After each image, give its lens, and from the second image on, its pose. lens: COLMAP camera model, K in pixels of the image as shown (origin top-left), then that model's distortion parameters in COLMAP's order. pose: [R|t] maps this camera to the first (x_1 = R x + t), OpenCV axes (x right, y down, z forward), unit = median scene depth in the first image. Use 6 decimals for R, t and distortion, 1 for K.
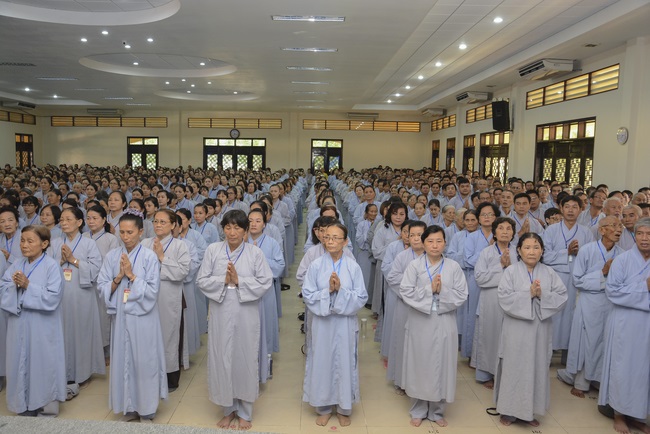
lens RADIAL K [[574.4, 0, 313.0], [0, 574.4, 216.4], [0, 0, 1]] dist [-0.062581, 0.065830]
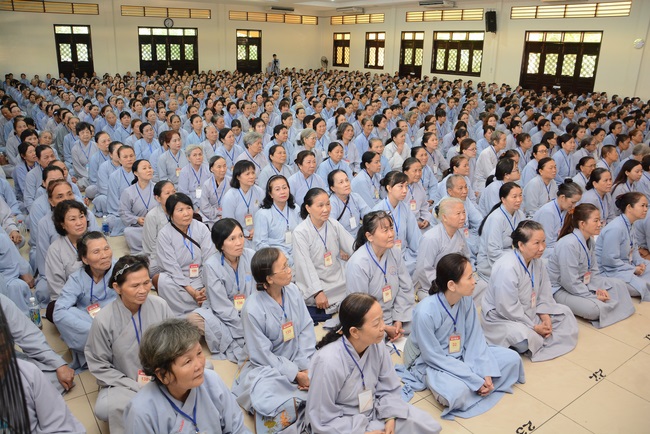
lens RADIAL K [[512.9, 0, 323.7], [0, 512.9, 215.6], [0, 0, 1]] dist [-0.119819, 0.094555]
pose [[0.832537, -0.170824, 0.526974, -0.438672], [0.047188, 0.969679, 0.239781, -0.011583], [-0.551956, -0.174760, 0.815355, 0.052230]]
